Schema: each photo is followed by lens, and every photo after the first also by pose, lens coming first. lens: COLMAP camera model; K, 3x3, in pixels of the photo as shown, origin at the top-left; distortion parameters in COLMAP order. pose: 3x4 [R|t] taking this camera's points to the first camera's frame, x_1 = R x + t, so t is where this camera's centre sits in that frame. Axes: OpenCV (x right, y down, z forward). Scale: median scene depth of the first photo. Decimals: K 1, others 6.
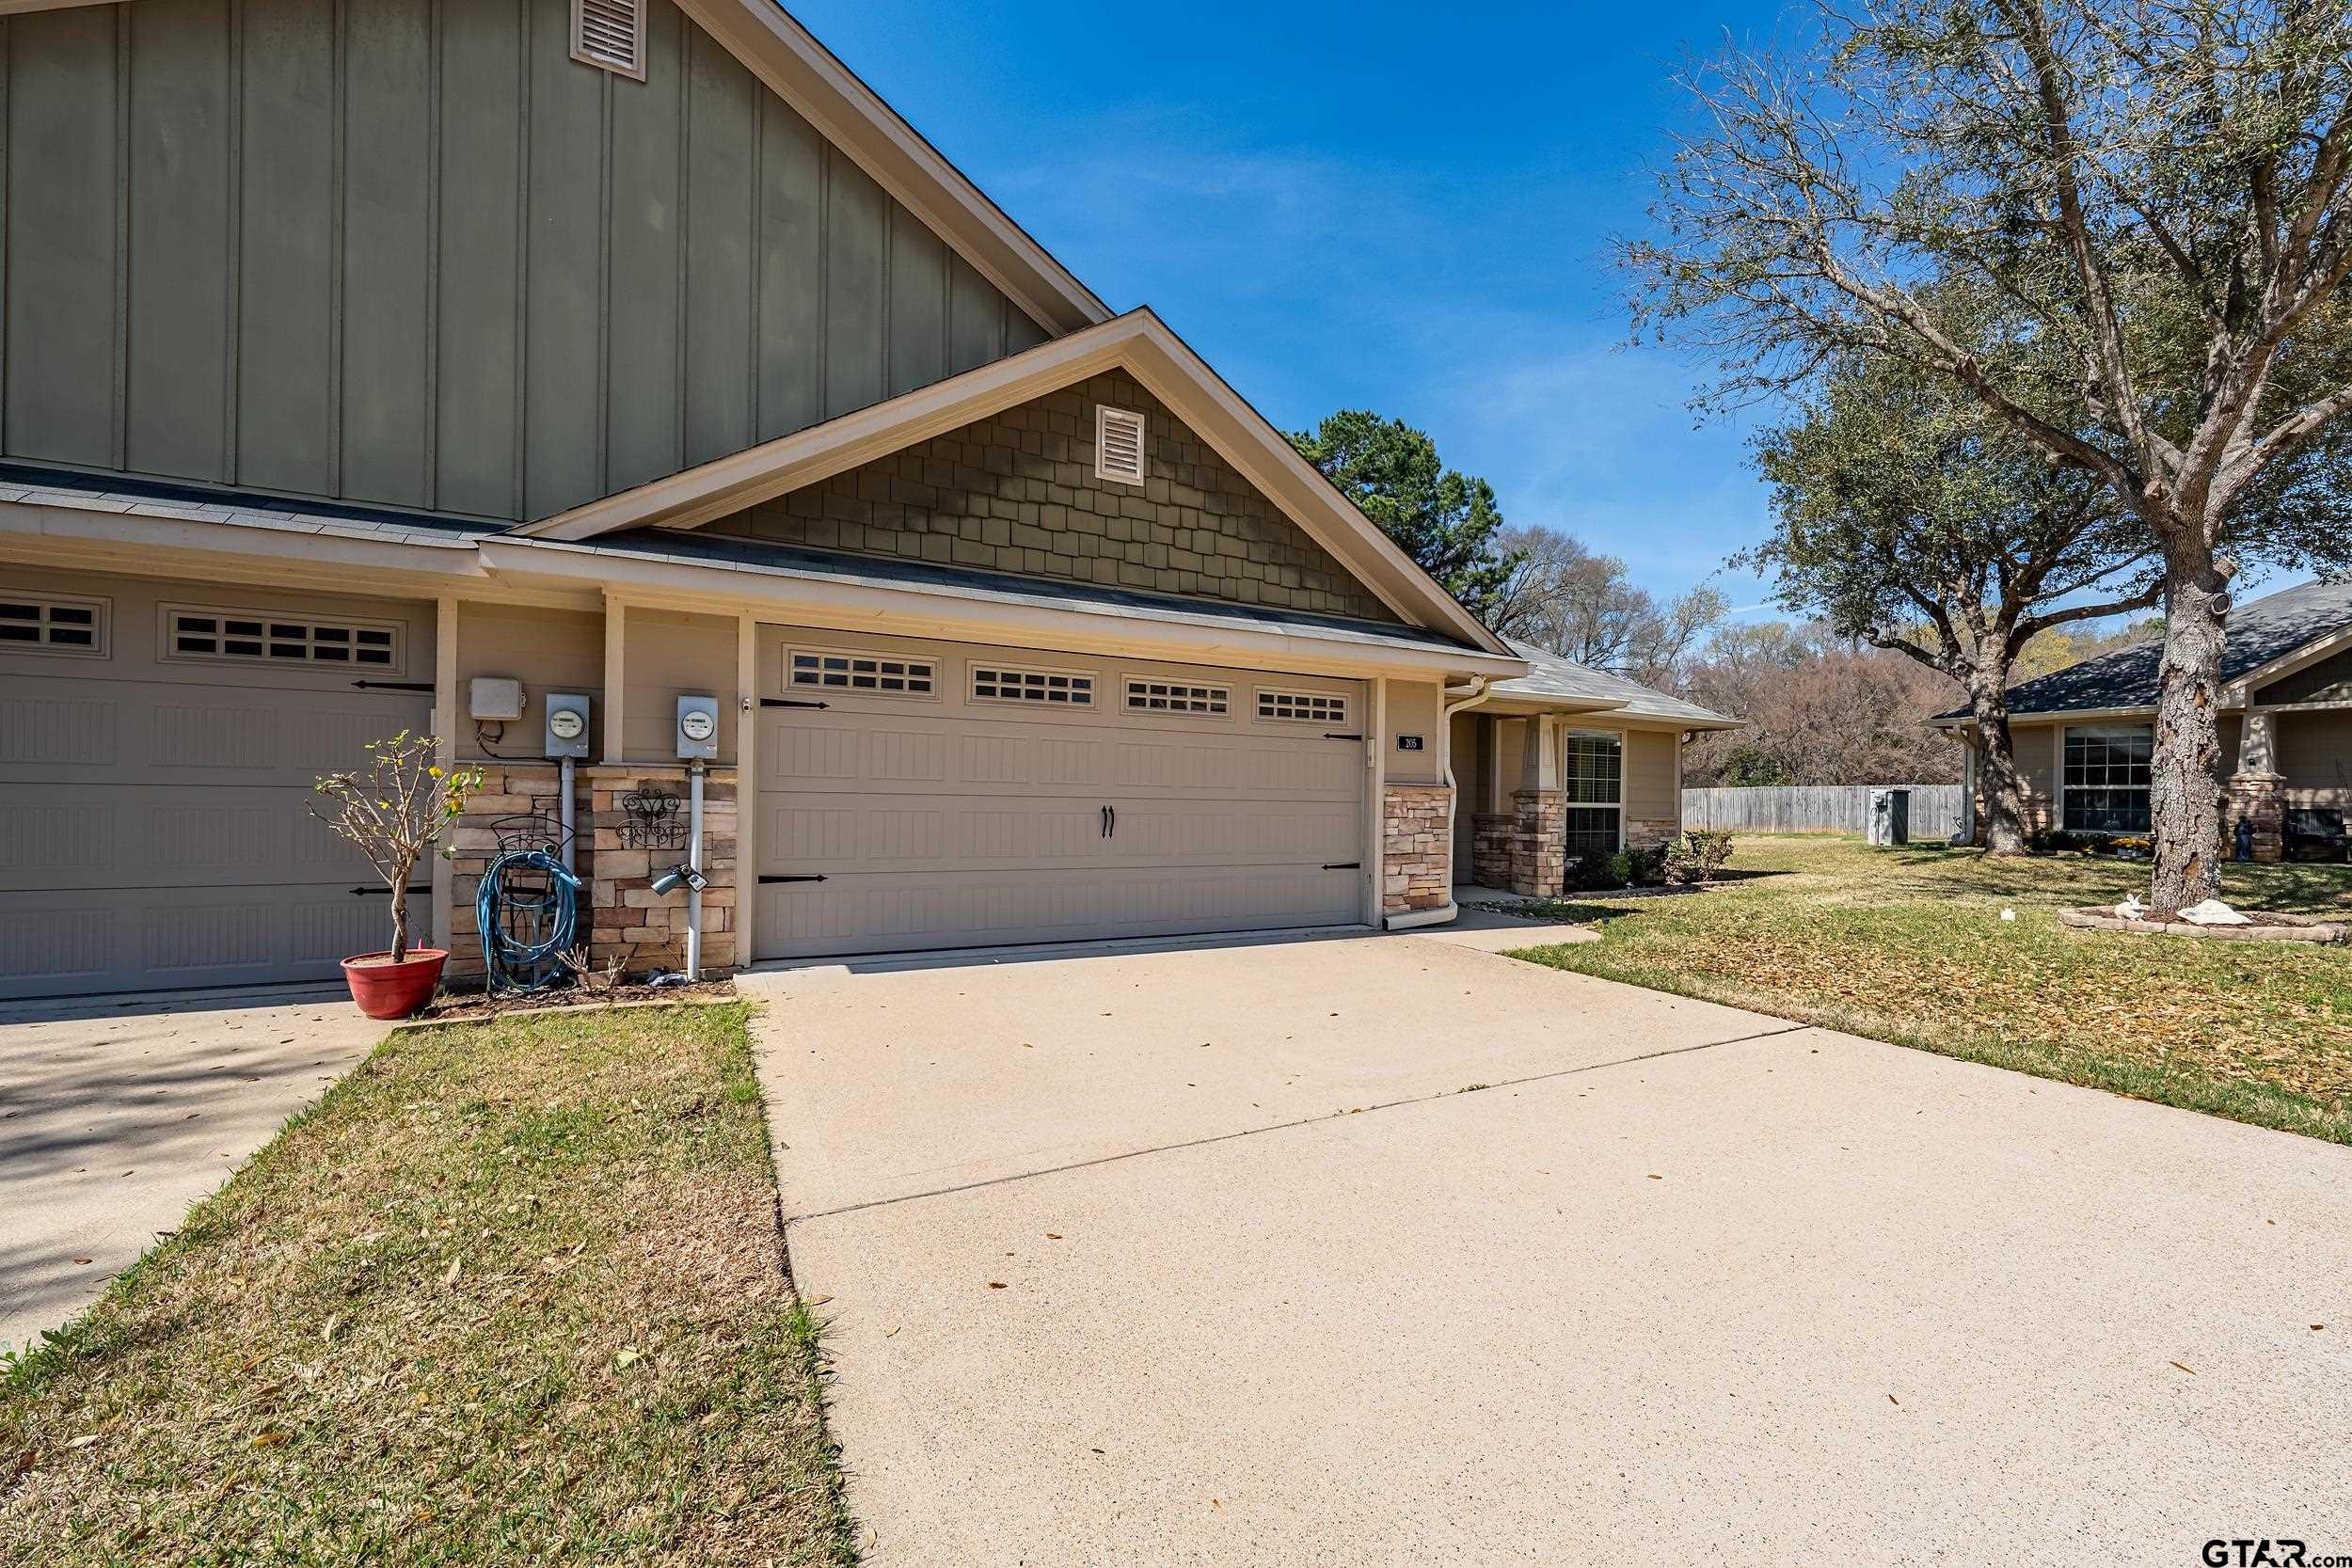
lens RADIAL K [[908.2, 0, 1175.4], [0, 908.2, 799.8], [0, 0, 1]] dist [0.003314, -0.001058]
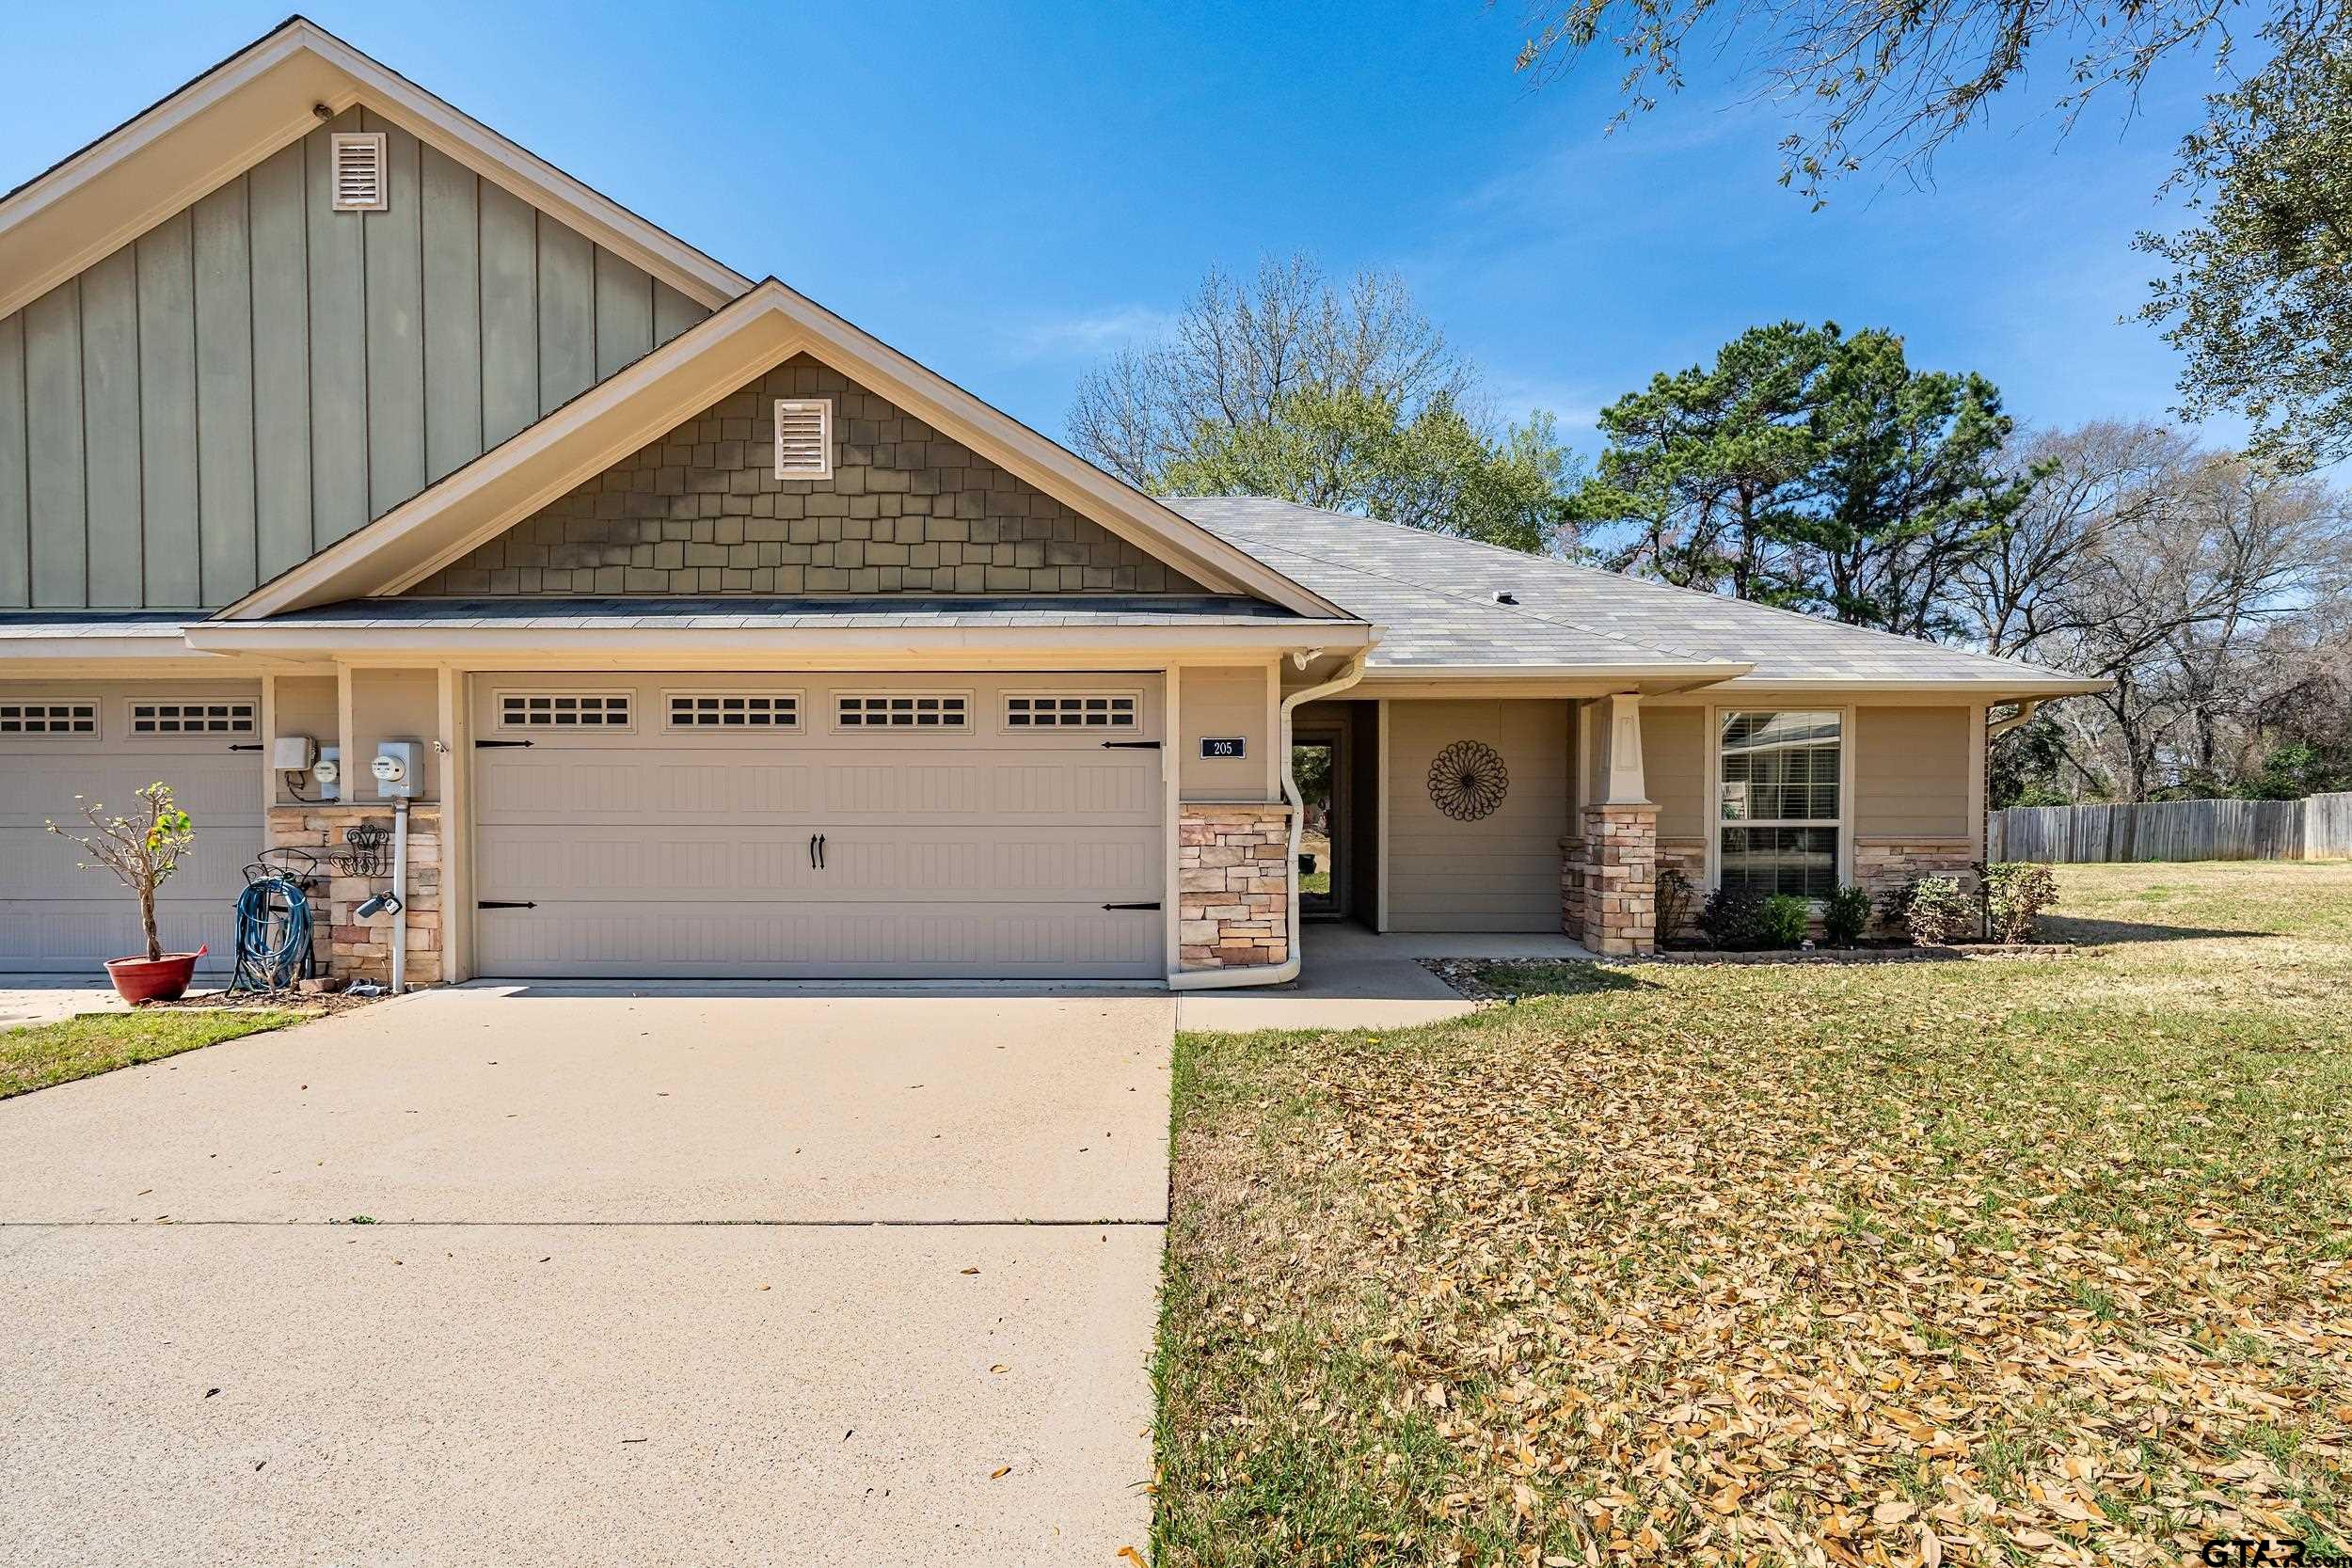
lens RADIAL K [[908.2, 0, 1155.0], [0, 908.2, 844.1], [0, 0, 1]] dist [0.003314, -0.001058]
pose [[0.884552, -0.005827, -0.466404, 0.657452], [0.014368, 0.999788, 0.014758, 0.007776], [0.466219, -0.019756, 0.884448, 0.341231]]
